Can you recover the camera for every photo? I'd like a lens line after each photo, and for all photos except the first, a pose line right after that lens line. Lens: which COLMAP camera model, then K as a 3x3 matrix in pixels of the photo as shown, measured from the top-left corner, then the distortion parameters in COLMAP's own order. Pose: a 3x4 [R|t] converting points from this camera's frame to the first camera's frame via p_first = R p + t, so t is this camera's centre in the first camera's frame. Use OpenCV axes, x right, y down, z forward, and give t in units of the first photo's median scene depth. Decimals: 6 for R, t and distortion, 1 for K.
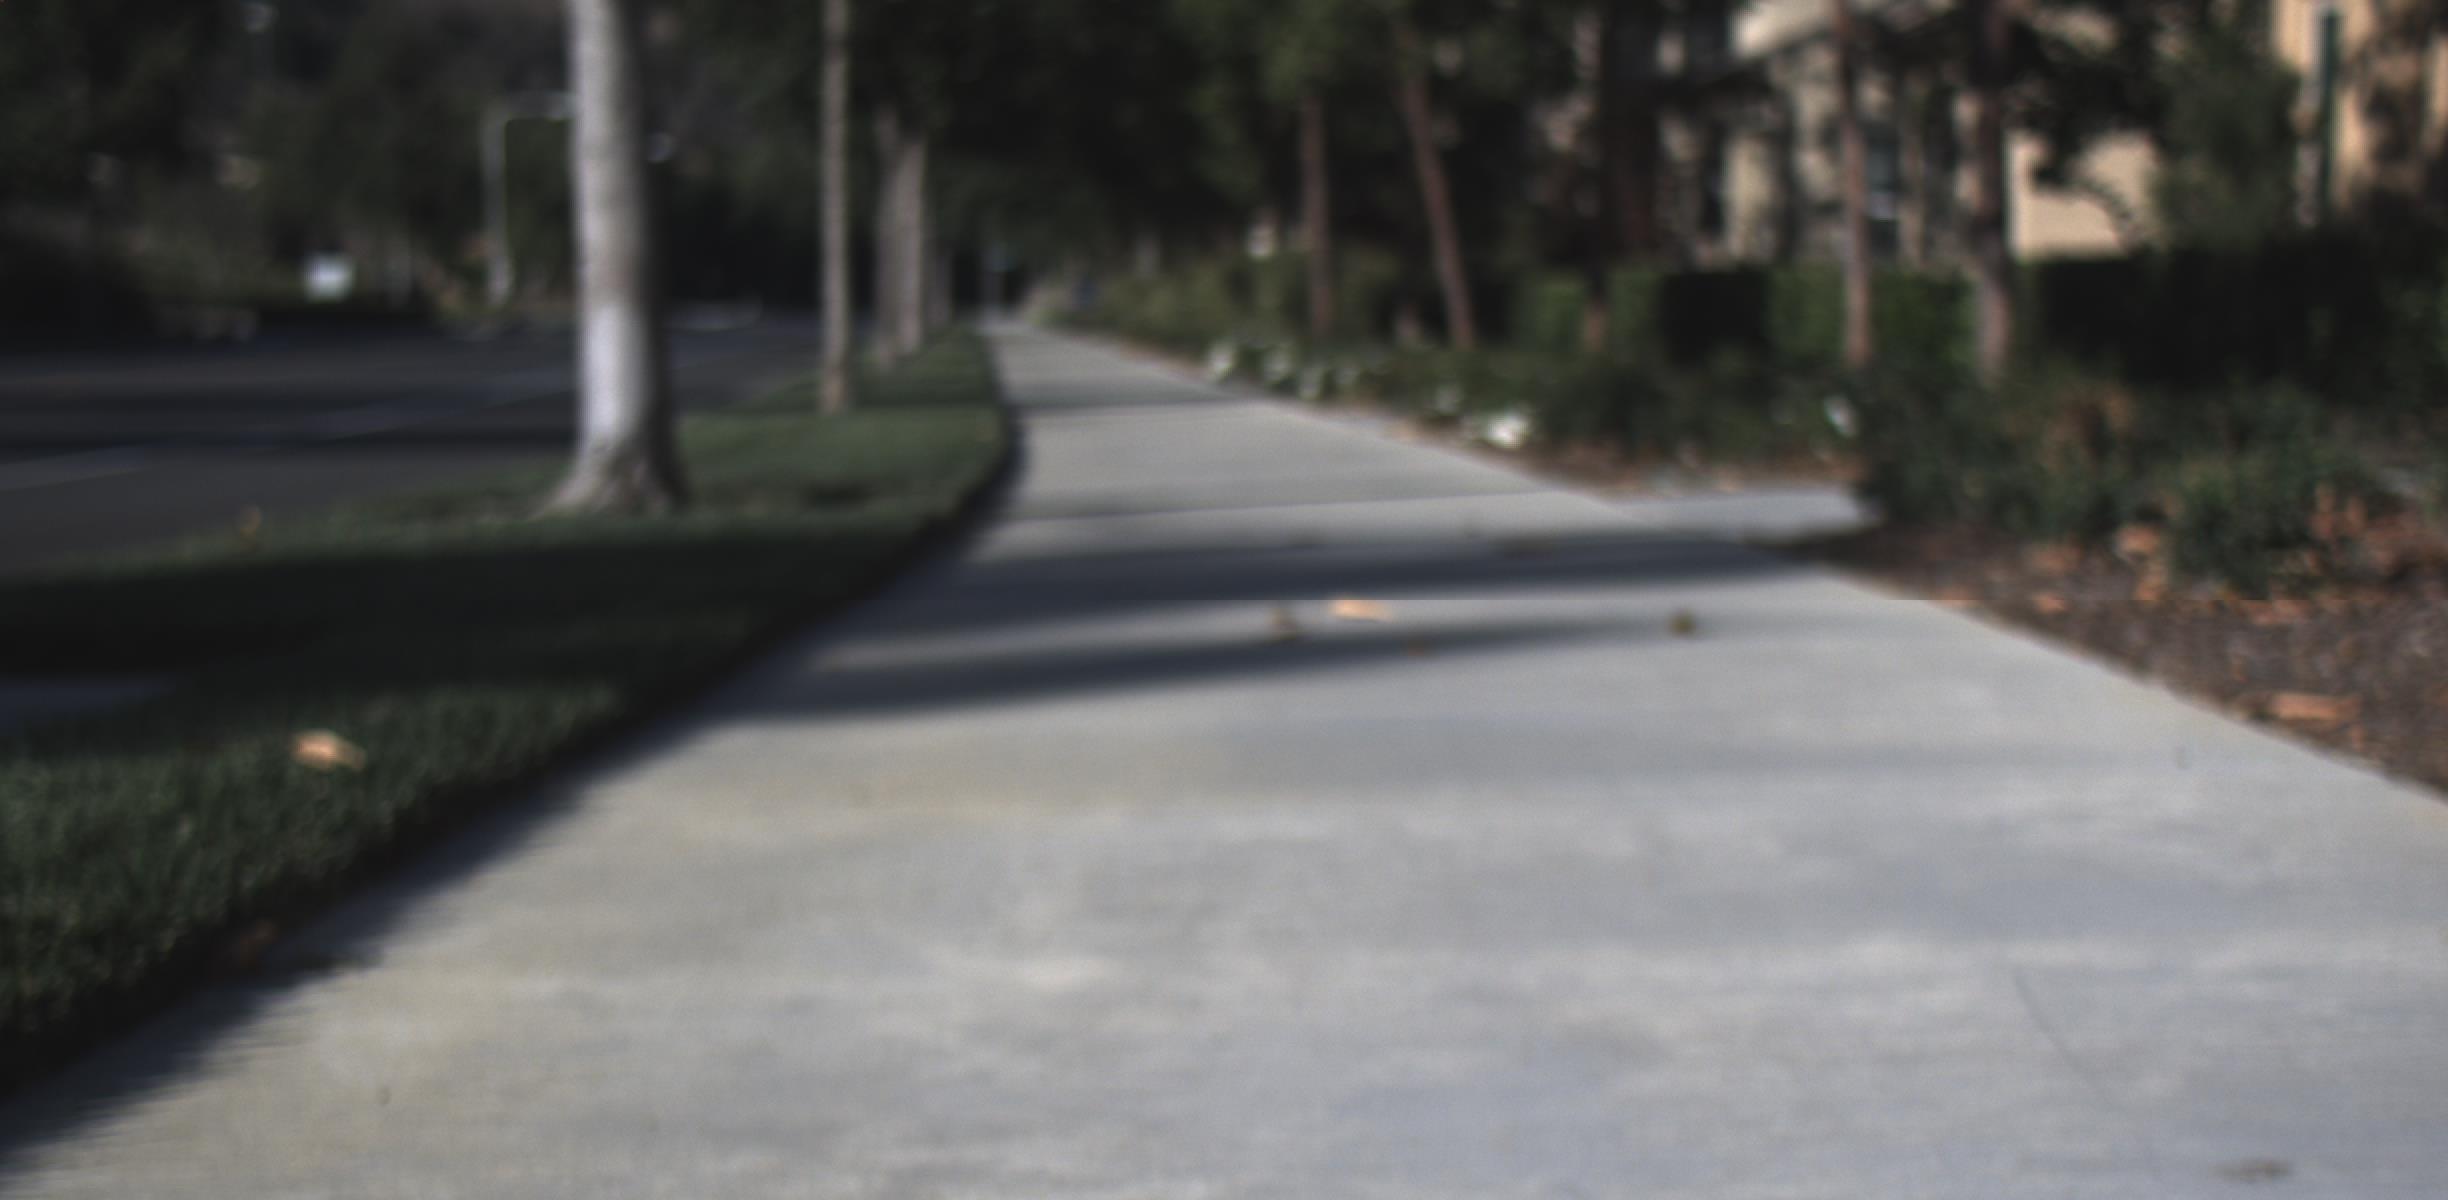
lens RADIAL K [[9174.6, 0, 1223.5], [0, 9174.6, 602.6], [0, 0, 1]] dist [1.030046, 0.000000]
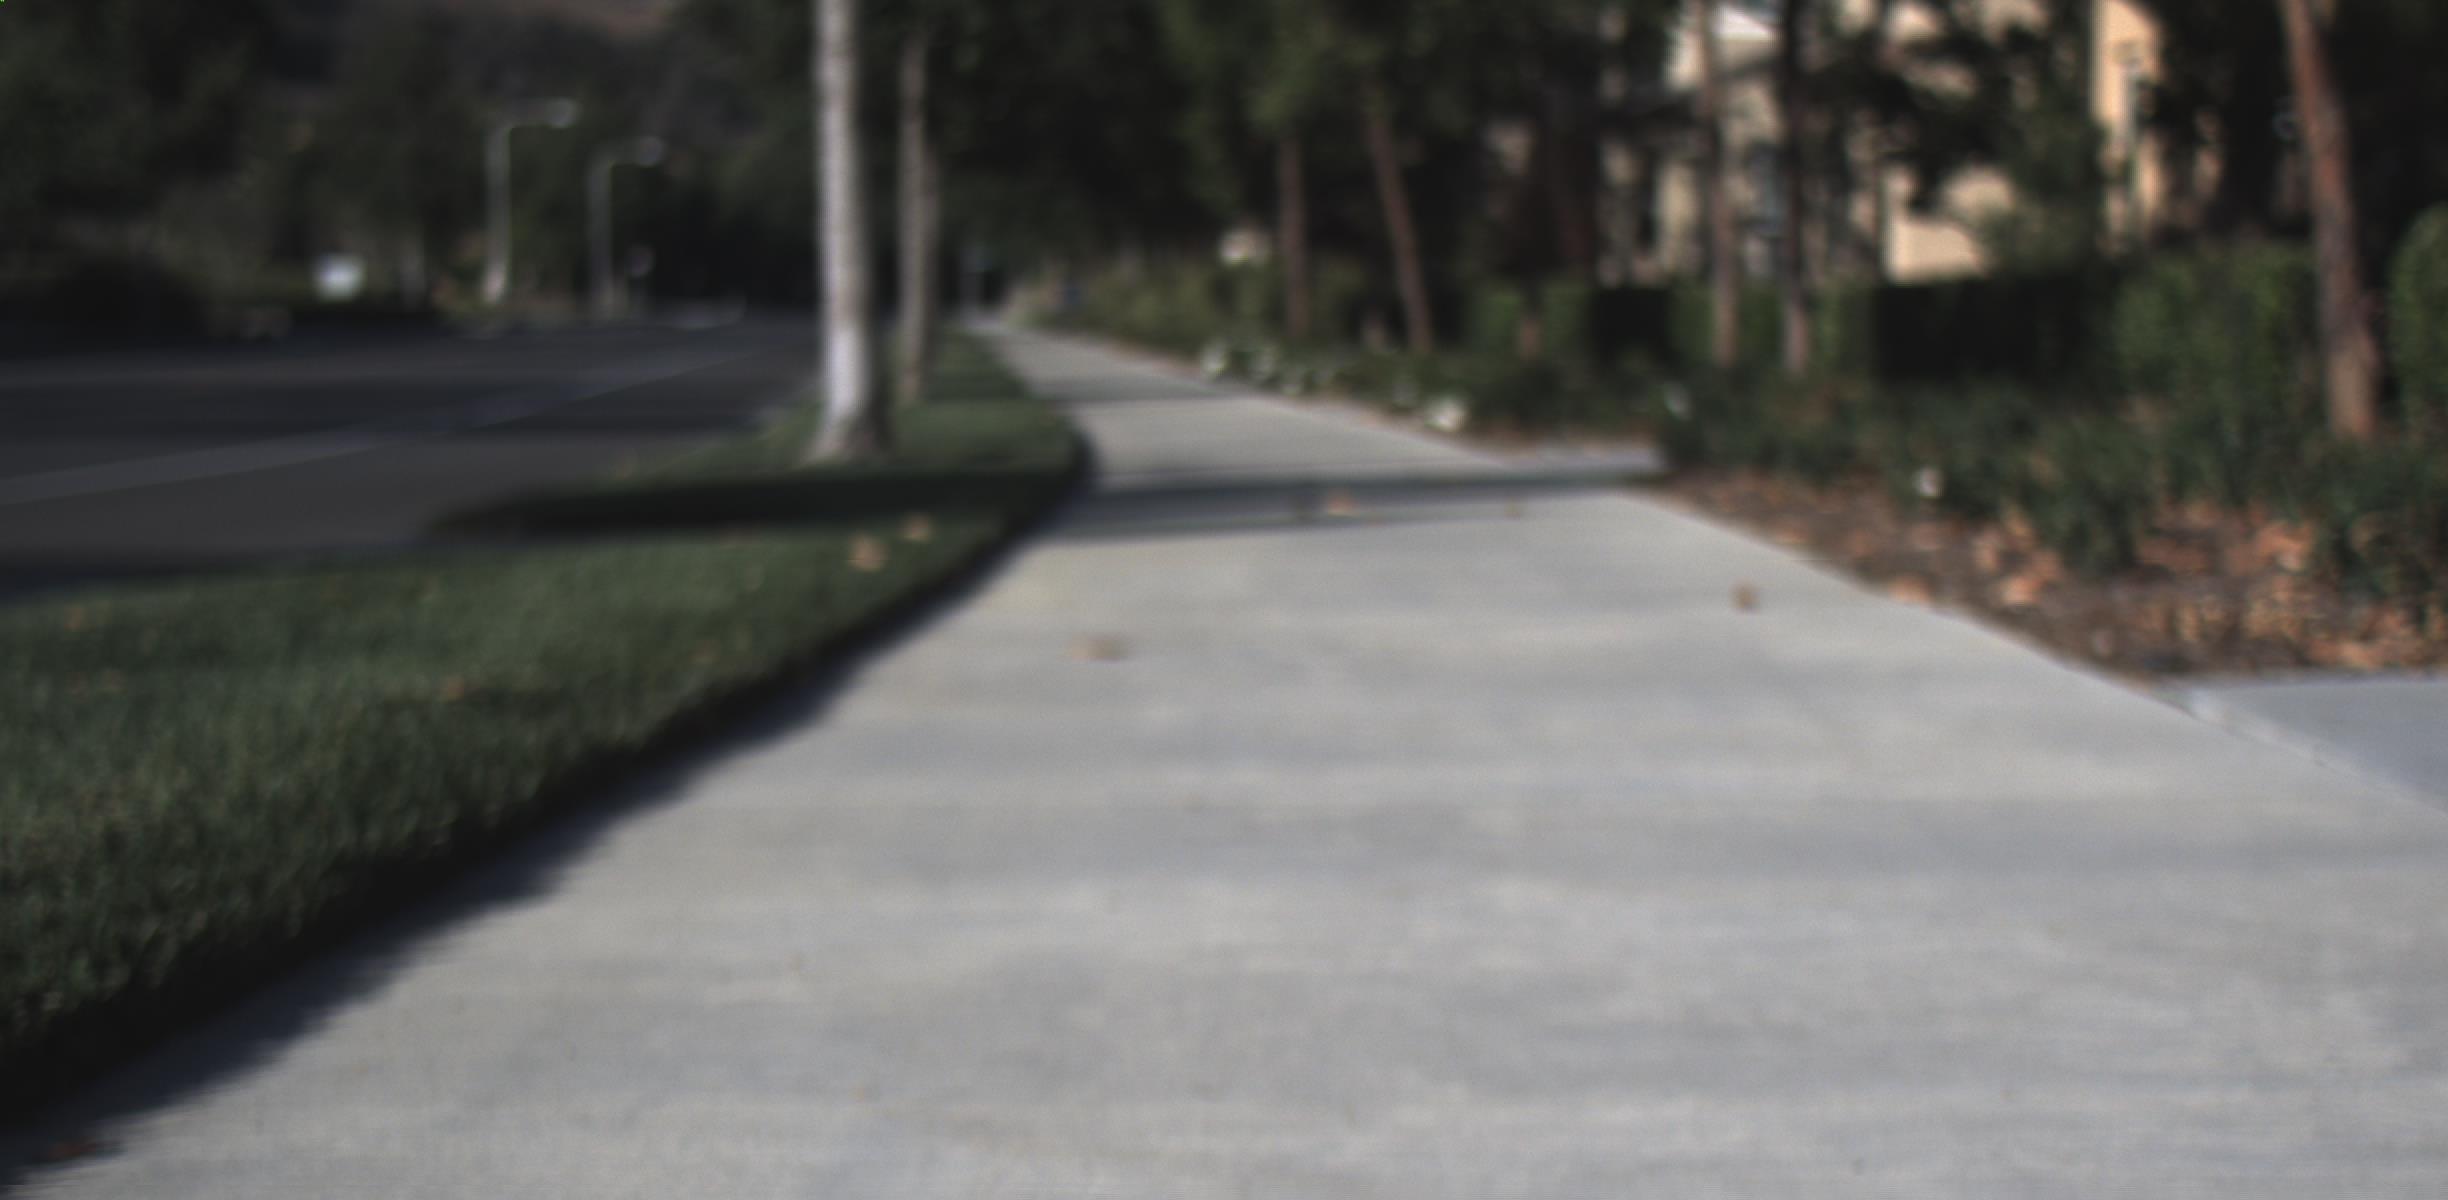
lens RADIAL K [[9174.6, 0, 1219.1], [0, 9174.6, 597.7], [0, 0, 1]] dist [1.030046, 0.000000]
pose [[0.999994, 0.001373, 0.003091, -0.002559], [-0.001372, 0.999999, -0.000310, 0.003304], [-0.003091, 0.000306, 0.999995, -0.133656]]
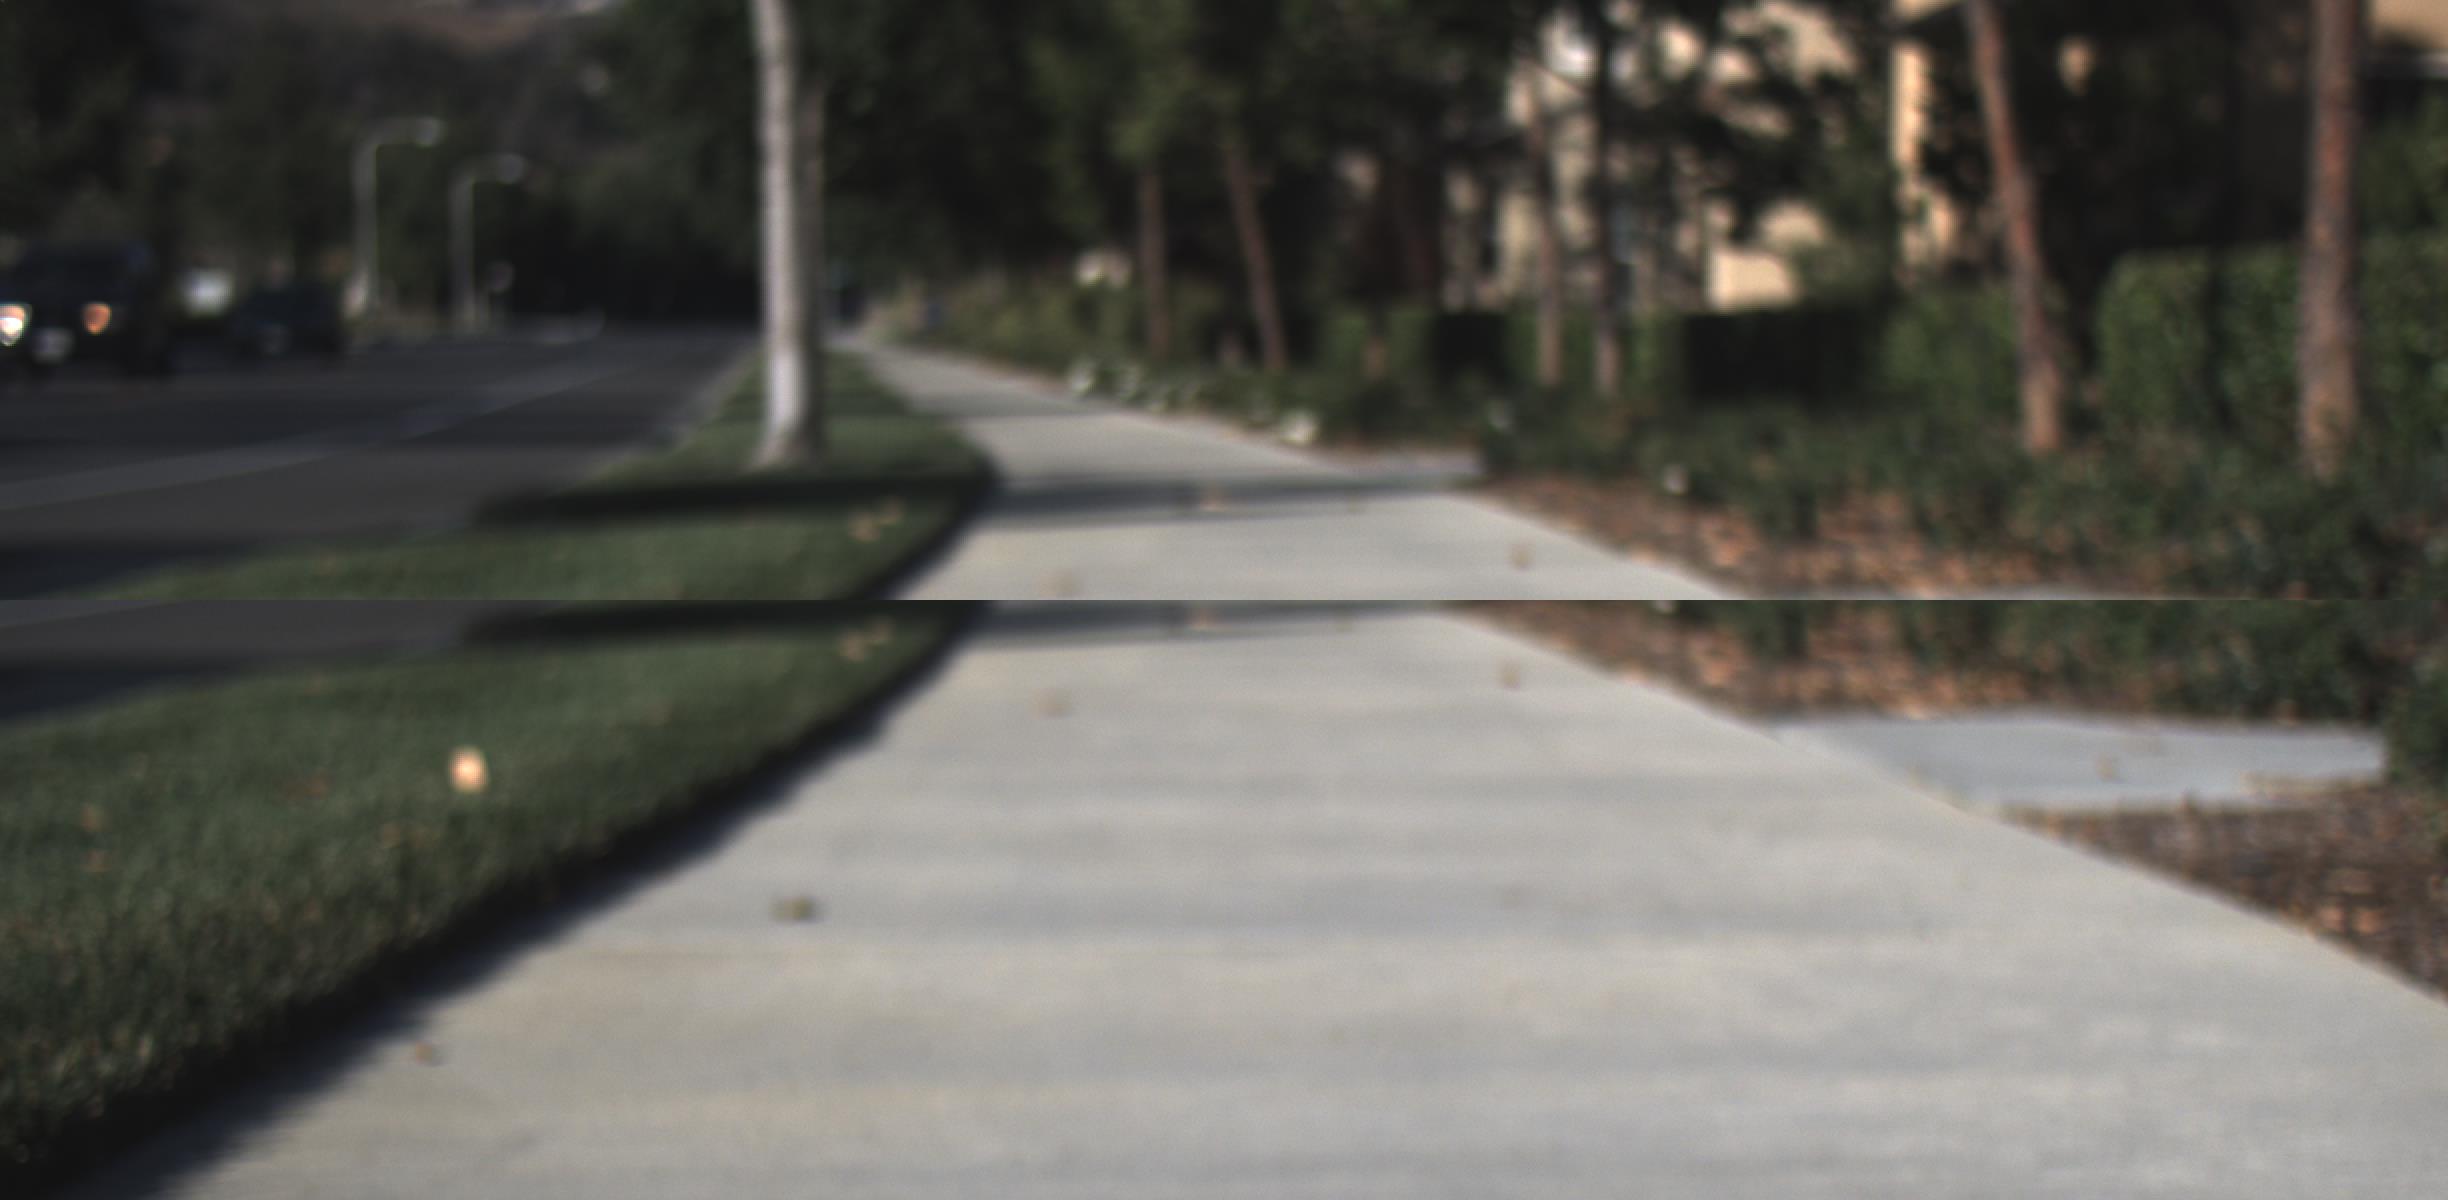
lens RADIAL K [[9174.6, 0, 1219.0], [0, 9174.6, 592.8], [0, 0, 1]] dist [1.030046, 0.000000]
pose [[0.999803, 0.004305, 0.019373, -0.004557], [-0.004254, 0.999987, -0.002645, 0.004860], [-0.019384, 0.002562, 0.999809, -0.200008]]
